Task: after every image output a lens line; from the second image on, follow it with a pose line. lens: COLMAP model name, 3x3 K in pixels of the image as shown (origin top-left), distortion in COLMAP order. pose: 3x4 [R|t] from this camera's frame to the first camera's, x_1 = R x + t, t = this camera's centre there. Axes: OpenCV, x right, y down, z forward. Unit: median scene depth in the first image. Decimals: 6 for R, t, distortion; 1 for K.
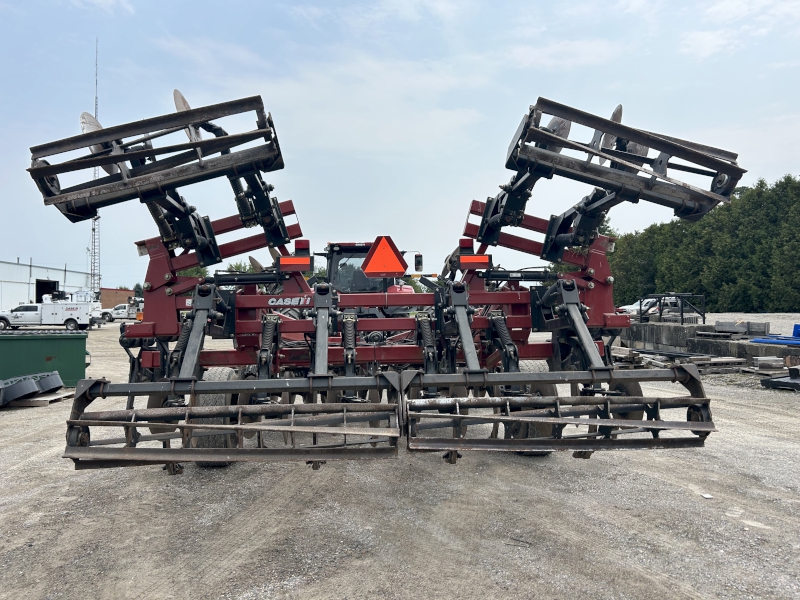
lens RADIAL K [[610.8, 0, 400.0], [0, 610.8, 300.0], [0, 0, 1]] dist [0.023777, -0.002588]
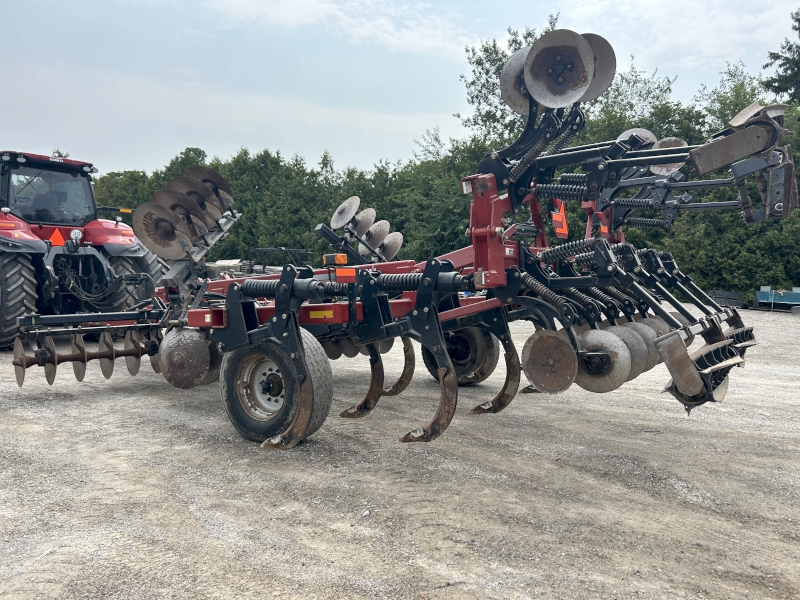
lens RADIAL K [[610.8, 0, 400.0], [0, 610.8, 300.0], [0, 0, 1]] dist [0.023777, -0.002588]
pose [[0.609137, -0.004361, 0.793053, -0.157049], [-0.062019, 0.996661, 0.053116, 0.005378], [-0.790637, -0.081539, 0.606832, 0.073788]]
